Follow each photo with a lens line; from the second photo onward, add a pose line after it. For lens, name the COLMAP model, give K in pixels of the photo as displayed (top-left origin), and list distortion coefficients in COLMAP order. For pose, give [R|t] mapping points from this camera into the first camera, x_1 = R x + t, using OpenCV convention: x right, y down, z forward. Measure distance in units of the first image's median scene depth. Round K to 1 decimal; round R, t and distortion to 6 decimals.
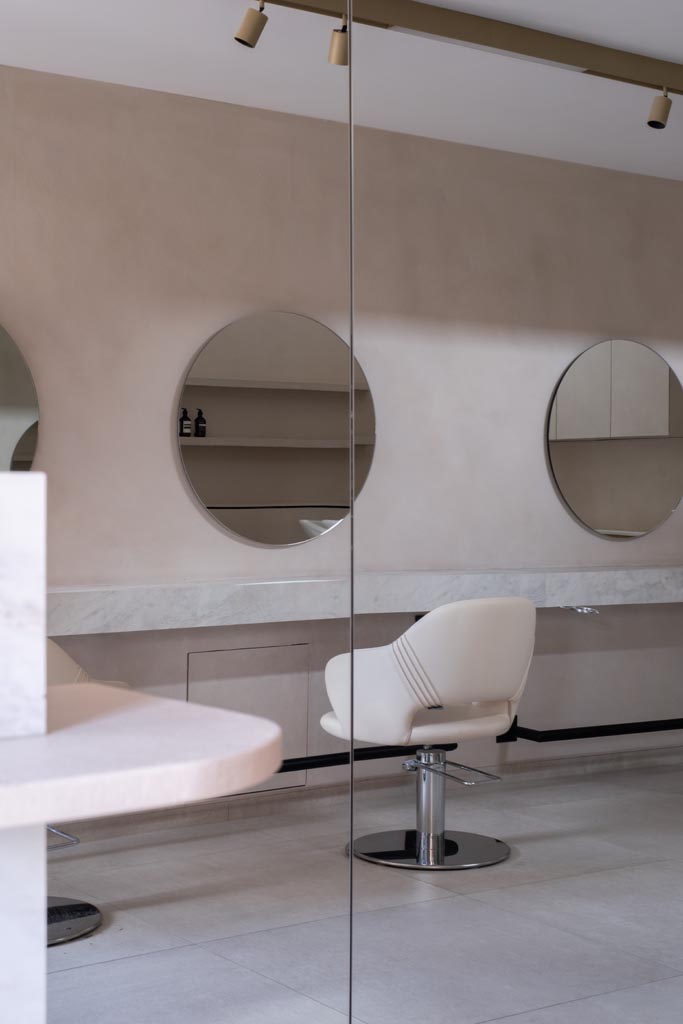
lens RADIAL K [[1551.8, 0, 398.5], [0, 1551.8, 500.9], [0, 0, 1]] dist [0.092700, 0.000000]
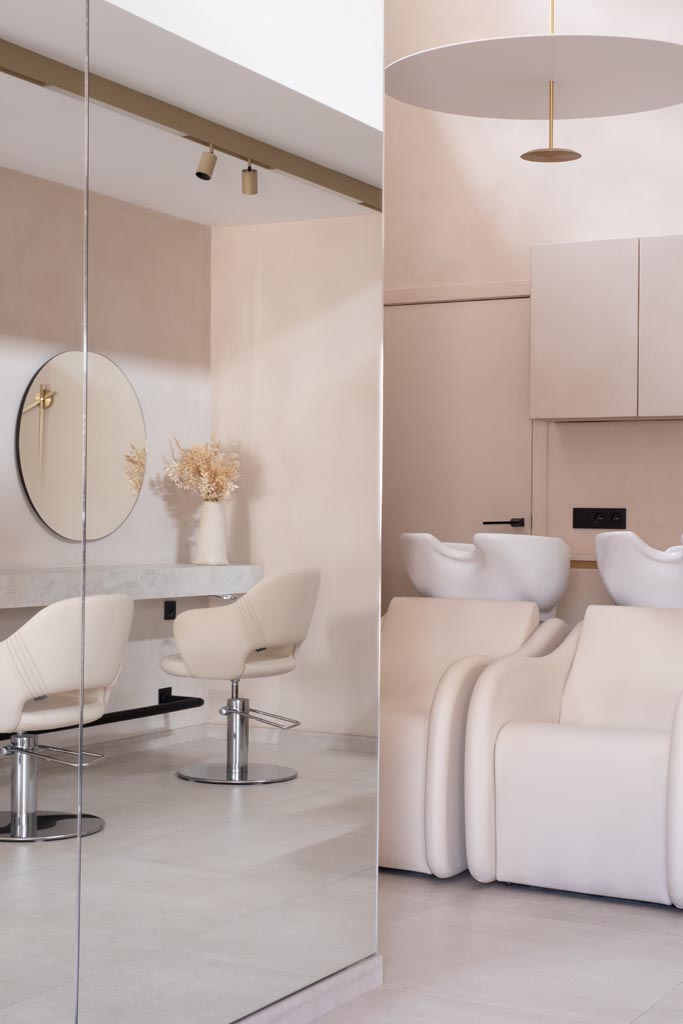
lens RADIAL K [[1691.7, 0, 353.3], [0, 1691.7, 505.6], [0, 0, 1]] dist [0.143701, 0.000000]
pose [[0.904678, 0.009755, 0.425985, -0.261748], [-0.011219, 0.999937, 0.000929, -0.003903], [-0.425949, -0.005620, 0.904730, -0.166996]]
